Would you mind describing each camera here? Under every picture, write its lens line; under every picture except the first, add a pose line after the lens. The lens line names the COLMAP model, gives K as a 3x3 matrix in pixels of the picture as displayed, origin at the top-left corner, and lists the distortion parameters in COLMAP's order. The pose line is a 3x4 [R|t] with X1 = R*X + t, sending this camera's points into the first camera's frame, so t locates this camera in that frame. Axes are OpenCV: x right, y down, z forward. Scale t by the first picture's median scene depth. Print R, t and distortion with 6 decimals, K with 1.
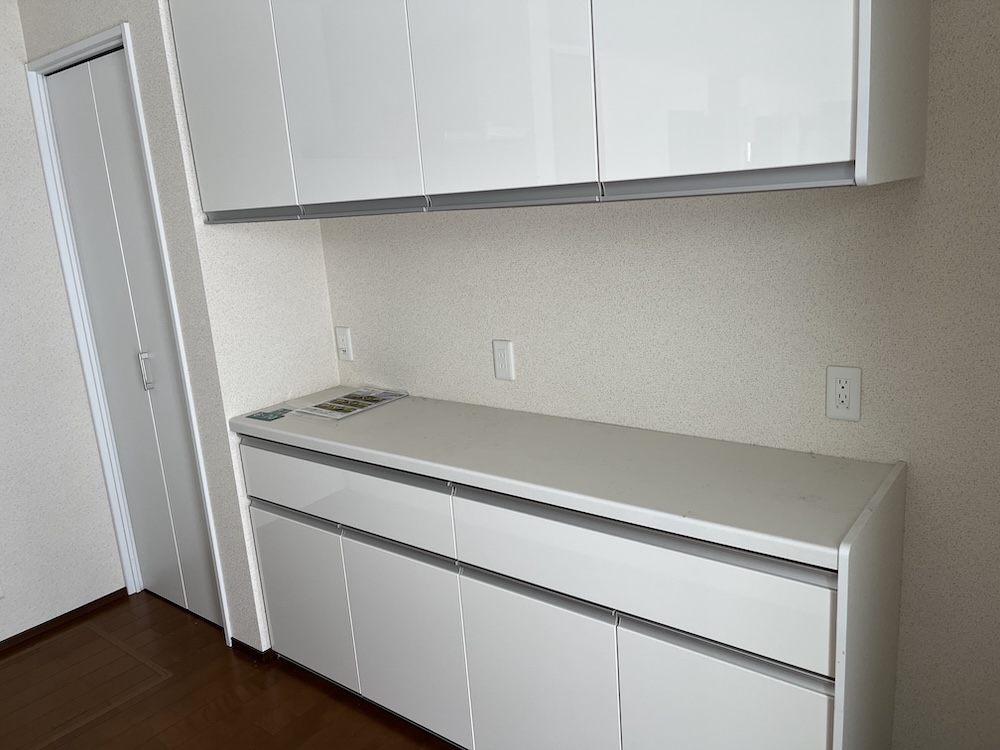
lens RADIAL K [[758.4, 0, 506.0], [0, 758.4, 372.0], [0, 0, 1]] dist [0.054391, -0.075977]
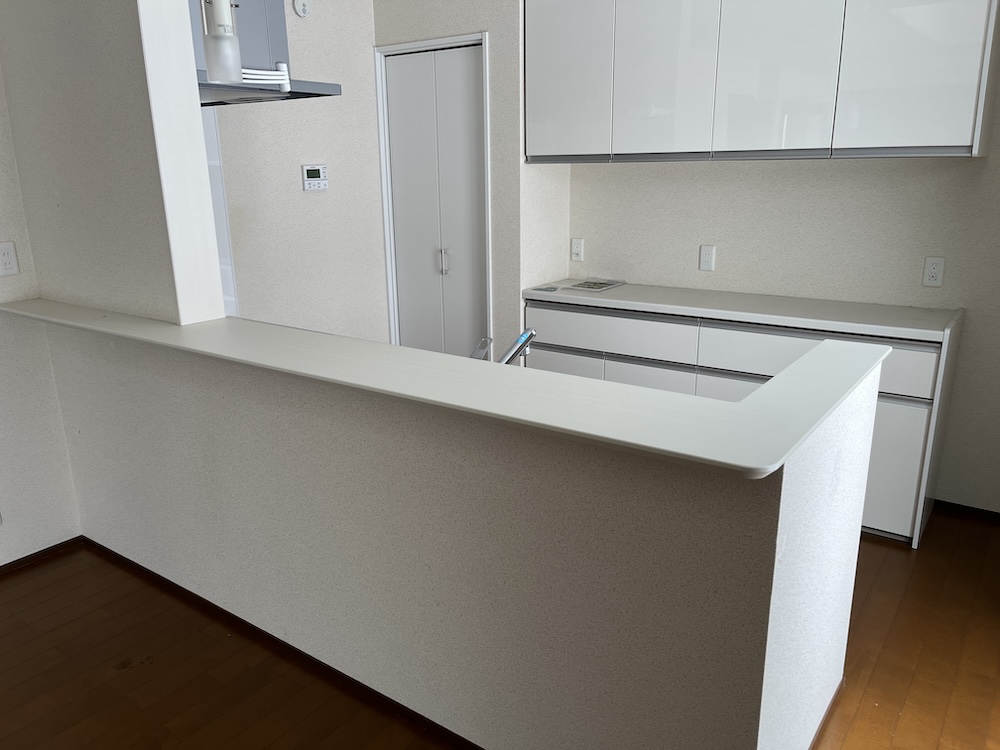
lens RADIAL K [[758.4, 0, 494.3], [0, 758.4, 378.5], [0, 0, 1]] dist [0.054391, -0.075977]
pose [[0.998252, 0.045012, 0.038298, -0.590099], [-0.046851, 0.997720, 0.048570, 0.212977], [-0.036024, -0.050279, 0.998085, -0.716889]]
